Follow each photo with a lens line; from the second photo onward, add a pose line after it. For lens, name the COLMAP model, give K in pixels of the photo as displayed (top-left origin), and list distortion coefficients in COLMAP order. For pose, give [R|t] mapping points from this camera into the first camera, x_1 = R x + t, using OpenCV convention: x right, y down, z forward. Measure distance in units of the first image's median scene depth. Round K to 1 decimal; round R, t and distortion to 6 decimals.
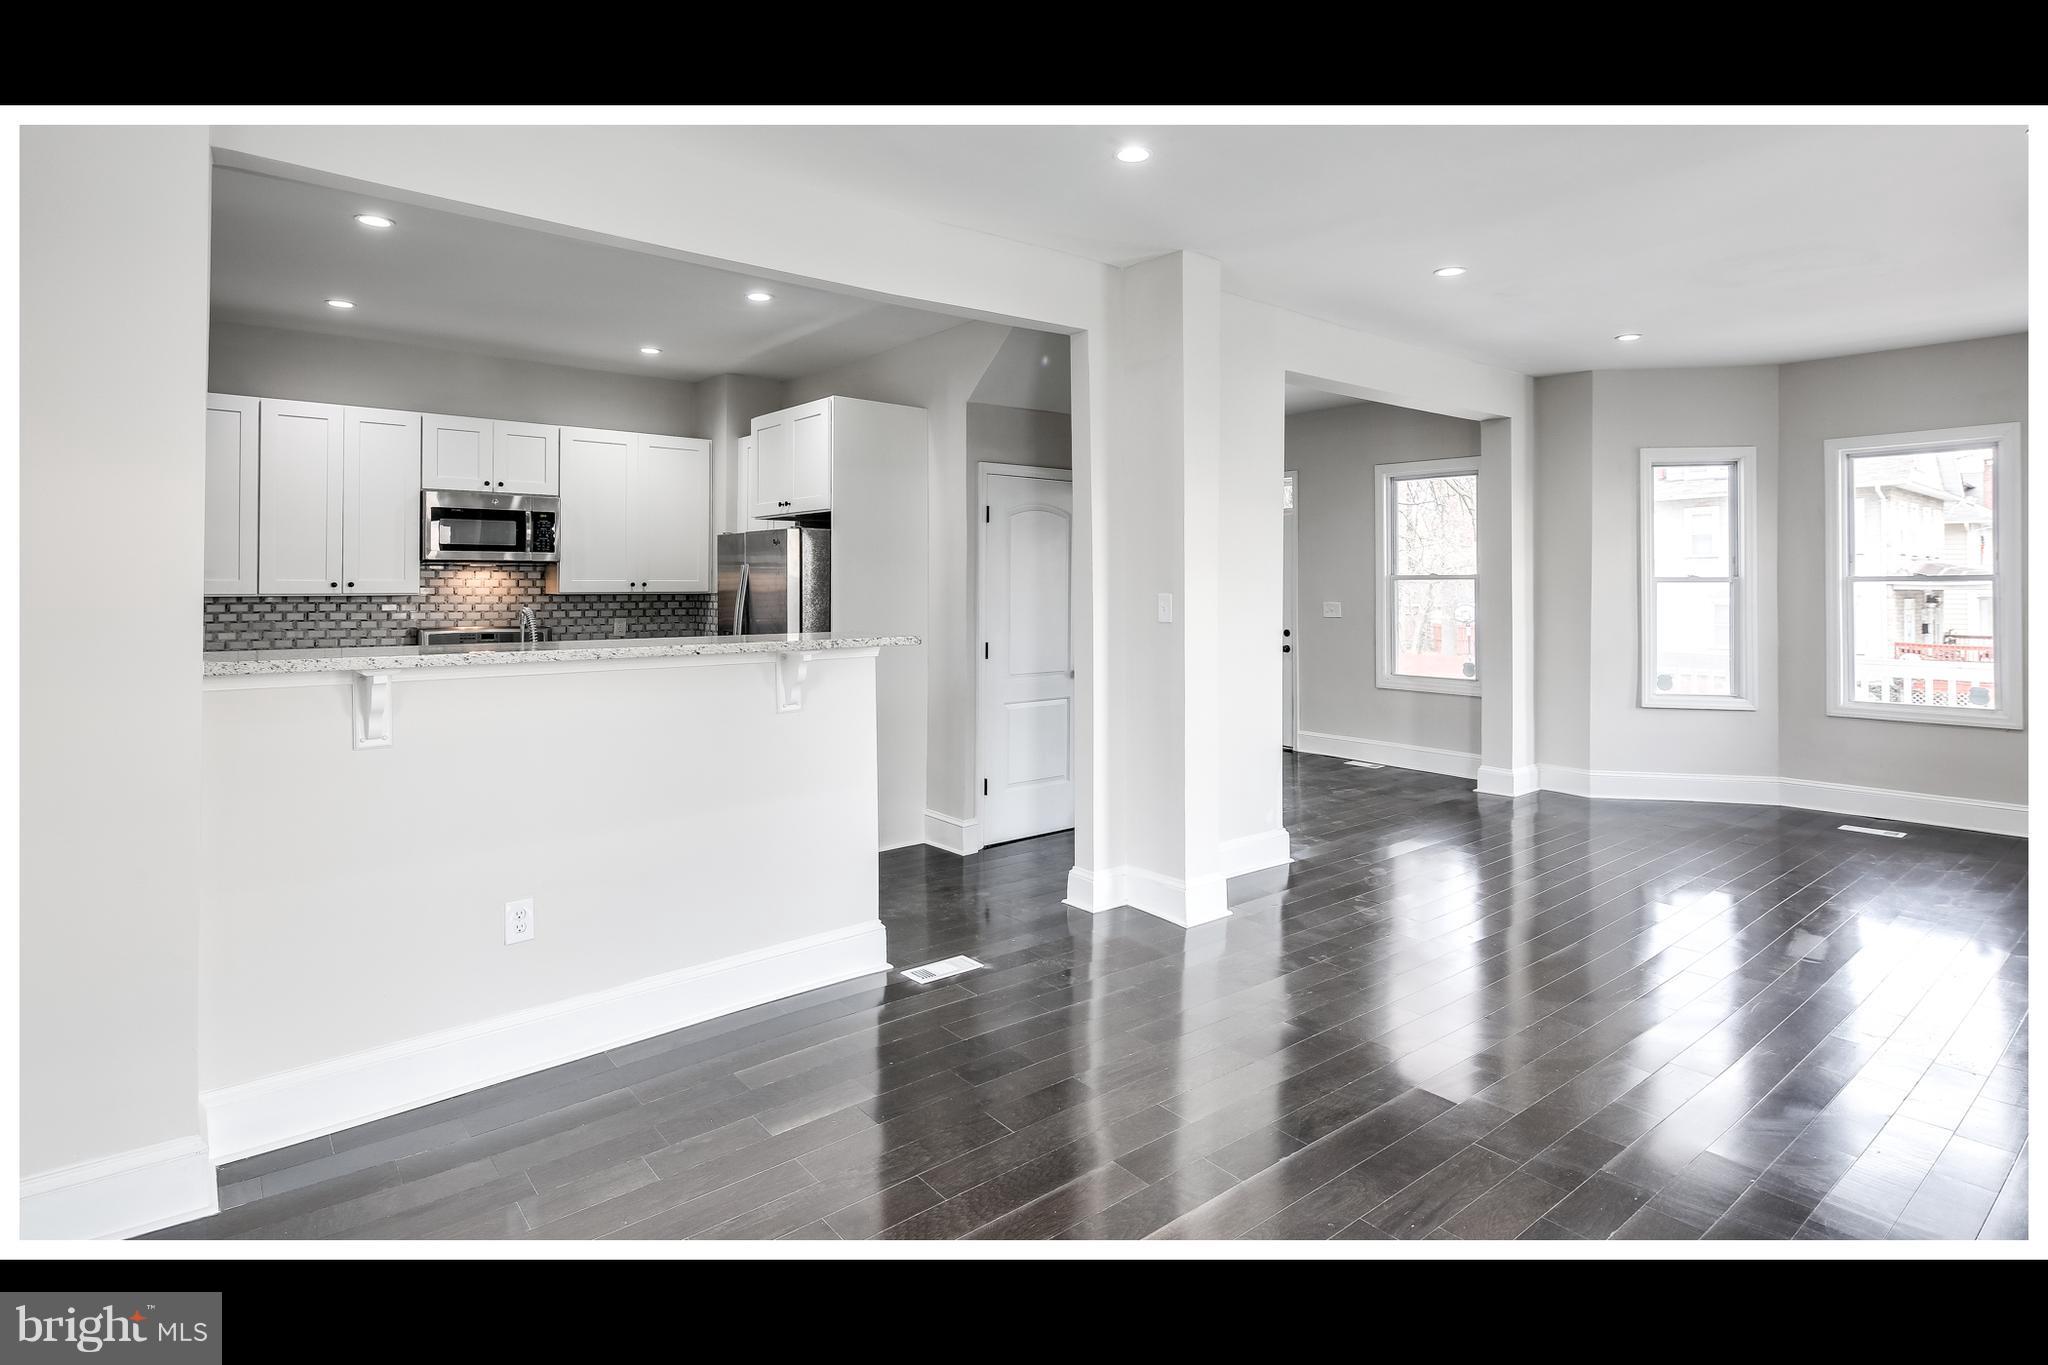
lens RADIAL K [[1017.4, 0, 1020.4], [0, 1017.4, 575.7], [0, 0, 1]] dist [0.013194, -0.004189]
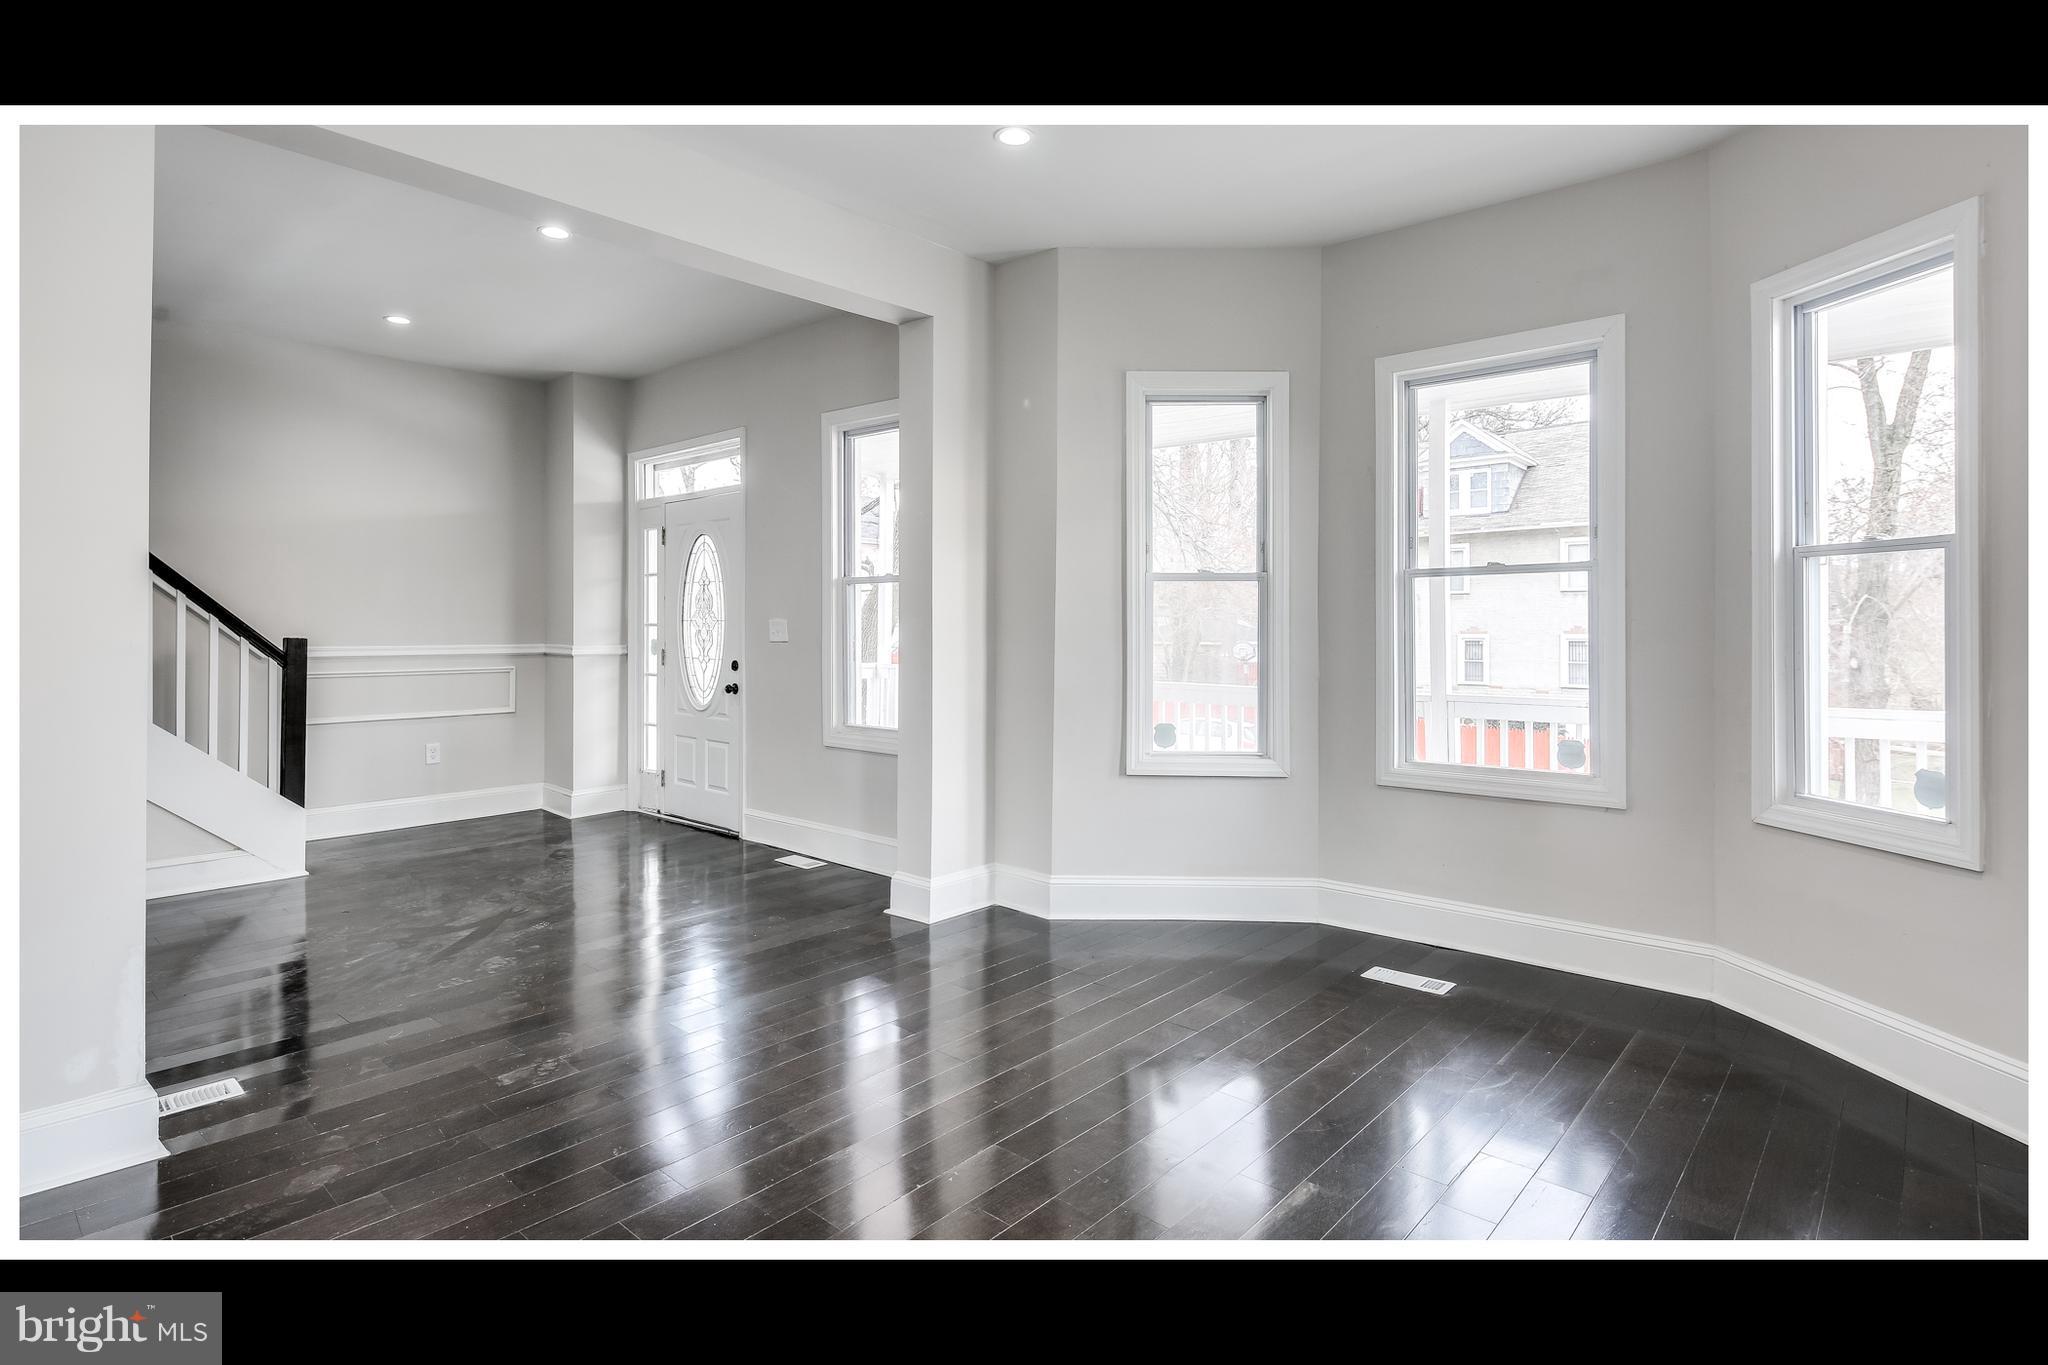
lens RADIAL K [[1017.4, 0, 1019.3], [0, 1017.4, 616.2], [0, 0, 1]] dist [0.013194, -0.004189]
pose [[0.988360, 0.003194, 0.152100, 0.441184], [-0.003025, 0.999995, -0.001341, 0.030040], [-0.152104, 0.000865, 0.988364, 0.376692]]
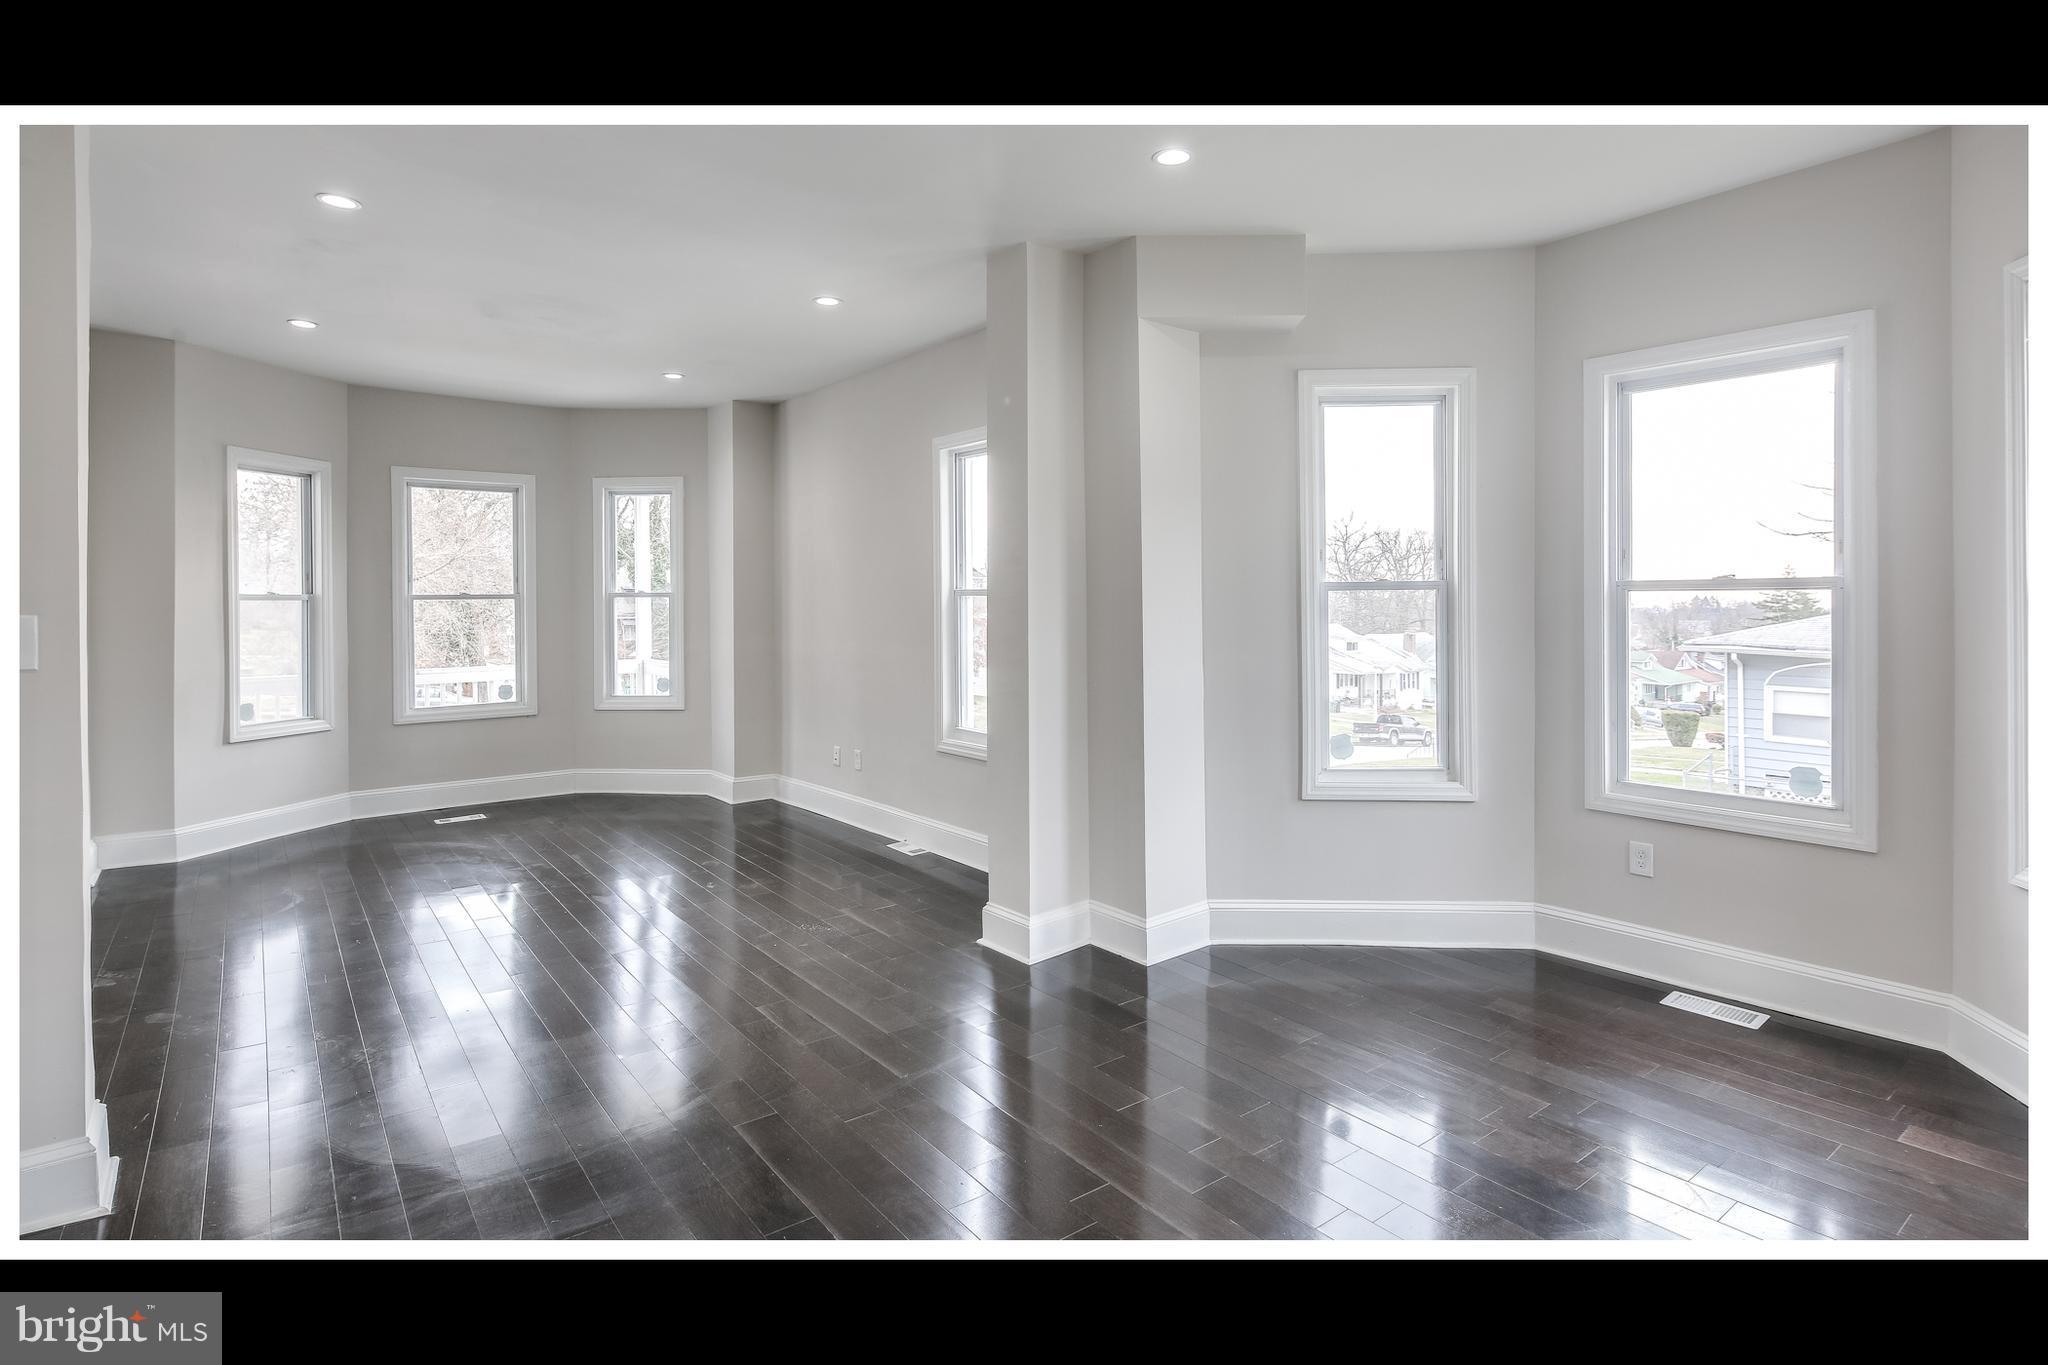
lens RADIAL K [[1017.4, 0, 1014.0], [0, 1017.4, 616.8], [0, 0, 1]] dist [0.013194, -0.004189]
pose [[0.047773, -0.014236, 0.998757, -0.228740], [-0.005180, 0.999881, 0.014500, 0.004791], [-0.998845, -0.005866, 0.047693, 0.289435]]
